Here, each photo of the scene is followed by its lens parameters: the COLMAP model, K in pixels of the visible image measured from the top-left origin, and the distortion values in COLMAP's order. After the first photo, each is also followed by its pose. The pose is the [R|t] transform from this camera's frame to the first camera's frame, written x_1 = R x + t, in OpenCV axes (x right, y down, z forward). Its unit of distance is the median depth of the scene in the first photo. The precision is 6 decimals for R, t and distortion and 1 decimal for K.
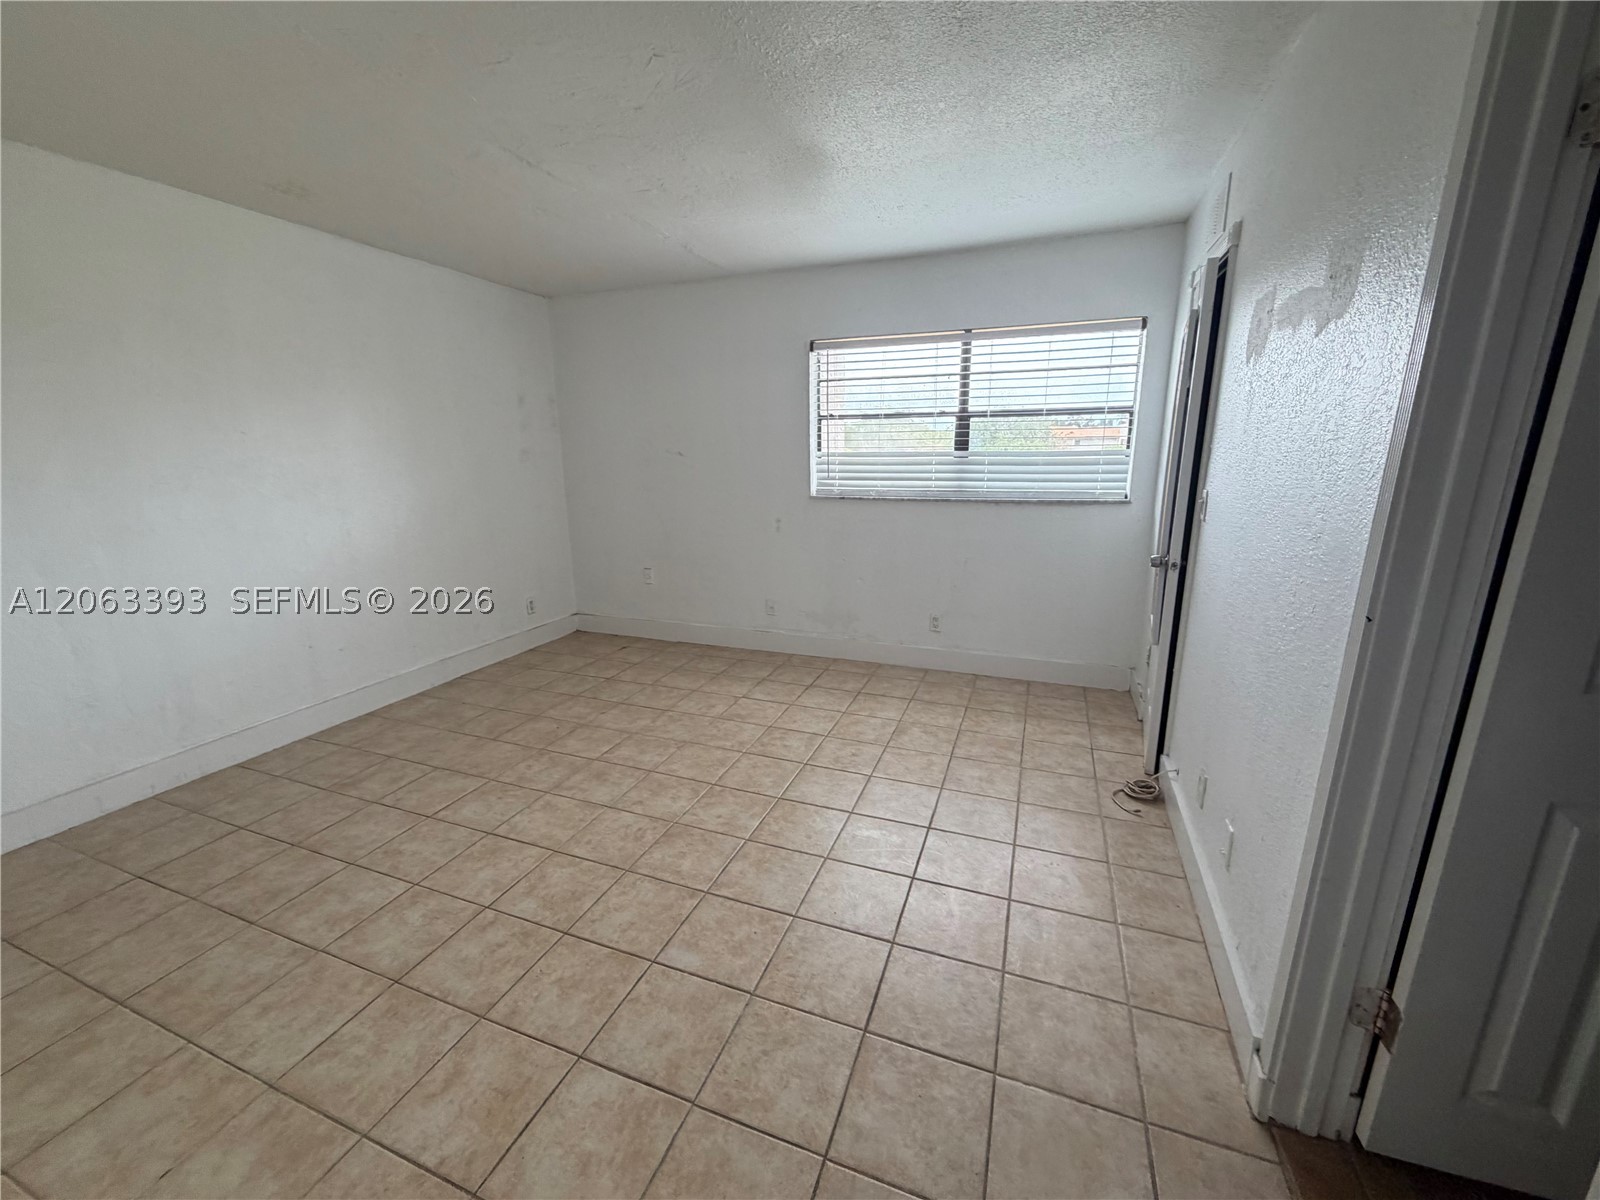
lens RADIAL K [[641.9, 0, 795.7], [0, 641.9, 605.0], [0, 0, 1]] dist [0.002139, 0.000136]
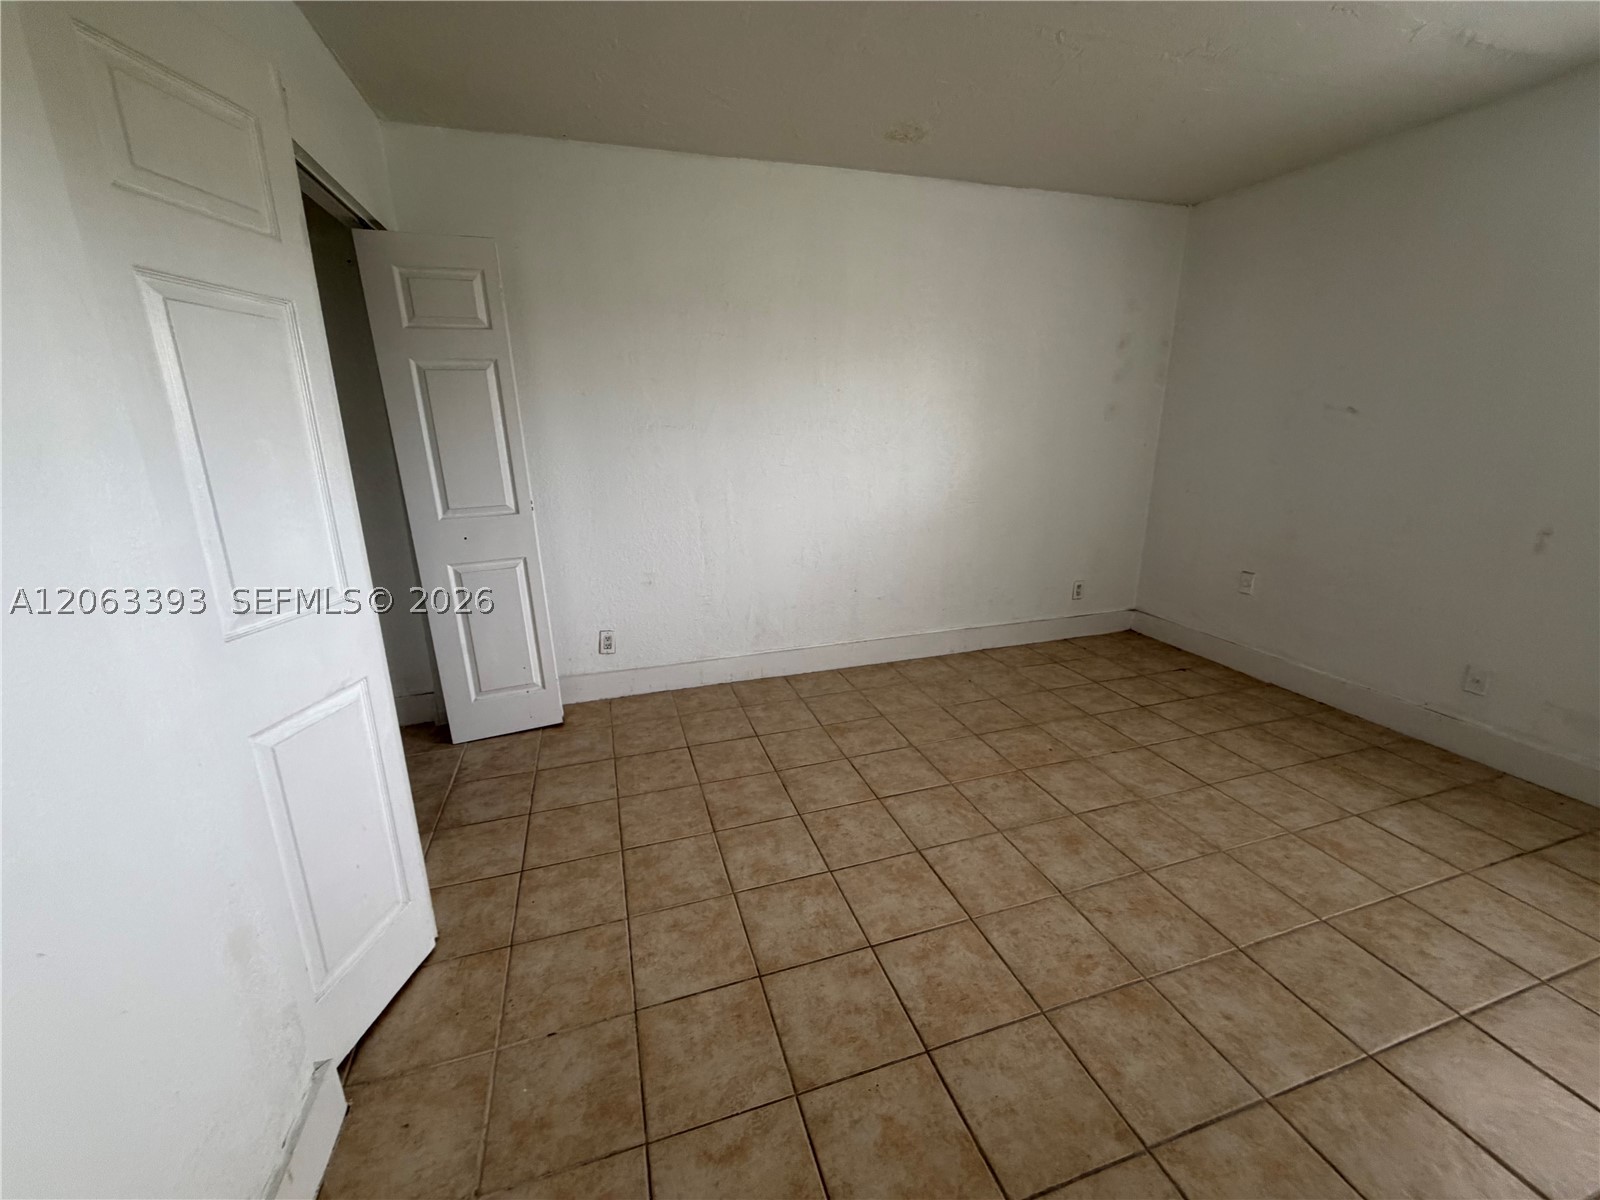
lens RADIAL K [[641.9, 0, 790.8], [0, 641.9, 599.4], [0, 0, 1]] dist [0.002139, 0.000136]
pose [[0.623788, 0.217706, -0.750662, -0.006712], [-0.181596, 0.974511, 0.131723, -0.049345], [0.760205, 0.054150, 0.647423, 0.245266]]
